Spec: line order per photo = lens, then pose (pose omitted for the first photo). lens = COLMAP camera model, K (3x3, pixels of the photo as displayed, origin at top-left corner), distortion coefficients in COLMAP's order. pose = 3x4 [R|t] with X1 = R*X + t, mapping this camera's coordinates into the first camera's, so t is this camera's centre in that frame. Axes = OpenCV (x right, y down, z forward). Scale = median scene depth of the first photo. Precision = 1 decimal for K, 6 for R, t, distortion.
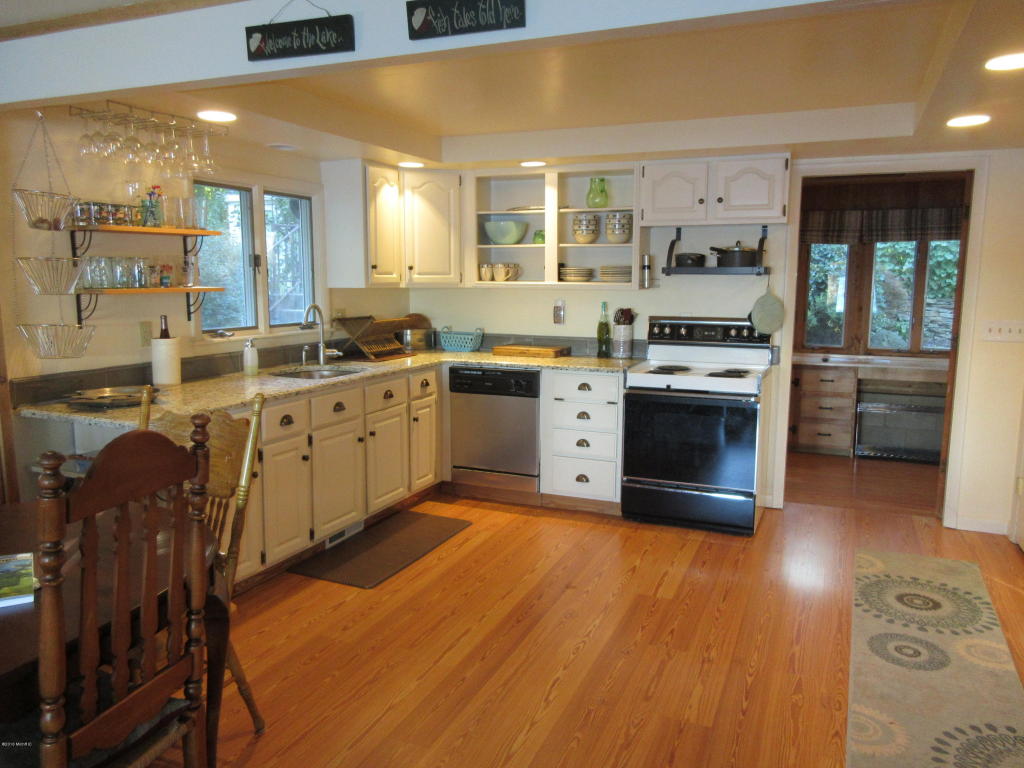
lens RADIAL K [[751.0, 0, 512.0], [0, 751.0, 384.0], [0, 0, 1]] dist [0.004929, 0.005050]
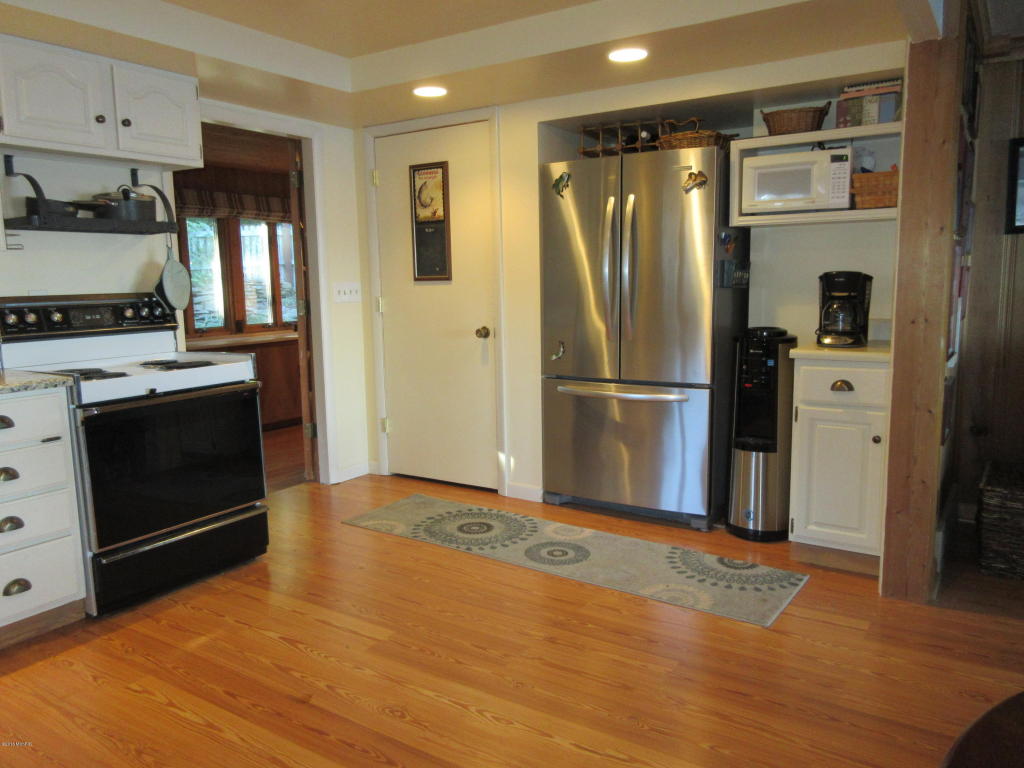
lens RADIAL K [[756.9, 0, 512.0], [0, 756.9, 384.0], [0, 0, 1]] dist [-0.003963, -0.001785]
pose [[0.172364, -0.146290, 0.974110, -0.480259], [0.157185, 0.980324, 0.119410, -0.040021], [-0.972411, 0.132533, 0.191967, 0.676530]]
